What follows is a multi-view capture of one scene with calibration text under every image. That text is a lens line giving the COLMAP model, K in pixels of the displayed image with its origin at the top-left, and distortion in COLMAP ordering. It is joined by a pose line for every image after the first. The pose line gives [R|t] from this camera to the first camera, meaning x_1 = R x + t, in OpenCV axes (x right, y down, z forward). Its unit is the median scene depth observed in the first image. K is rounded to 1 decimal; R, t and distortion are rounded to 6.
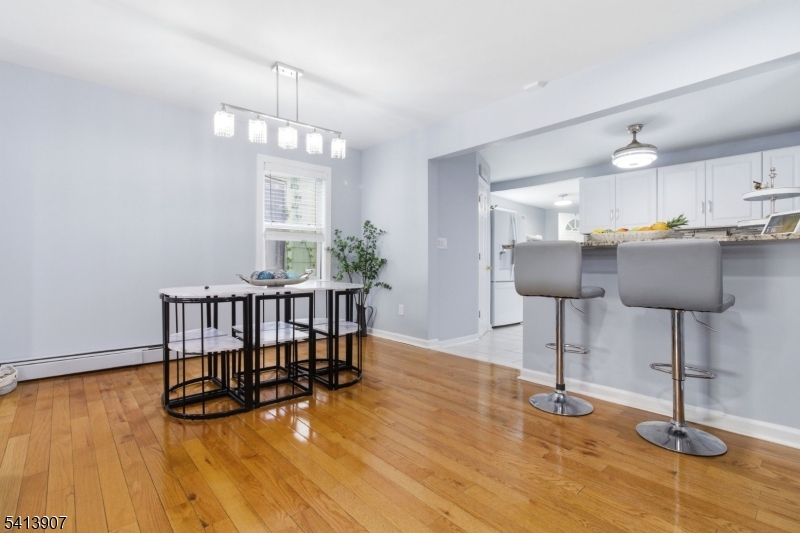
lens RADIAL K [[369.6, 0, 403.0], [0, 369.6, 262.8], [0, 0, 1]] dist [0.000053, 0.000210]
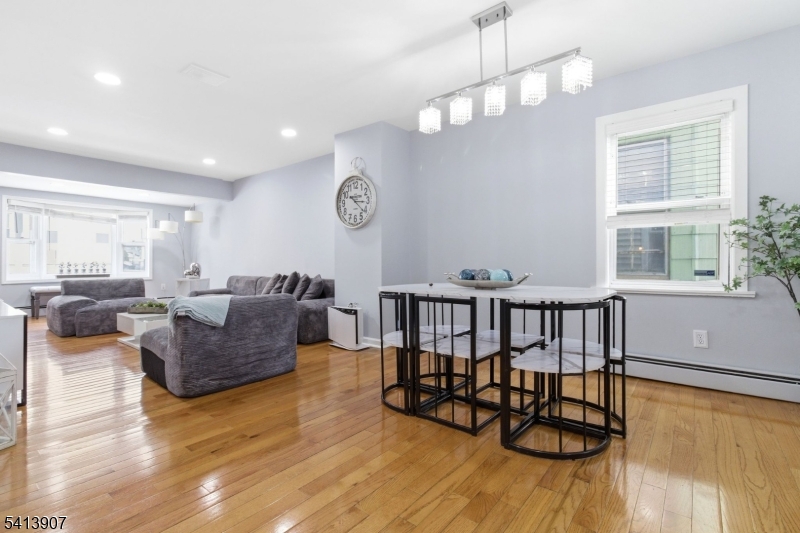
lens RADIAL K [[386.5, 0, 381.5], [0, 386.5, 266.2], [0, 0, 1]] dist [0.000564, 0.000089]
pose [[0.142175, -0.008911, -0.989801, 0.437709], [0.000205, 0.999960, -0.008973, 0.019216], [0.989841, 0.001073, 0.142171, 0.633649]]
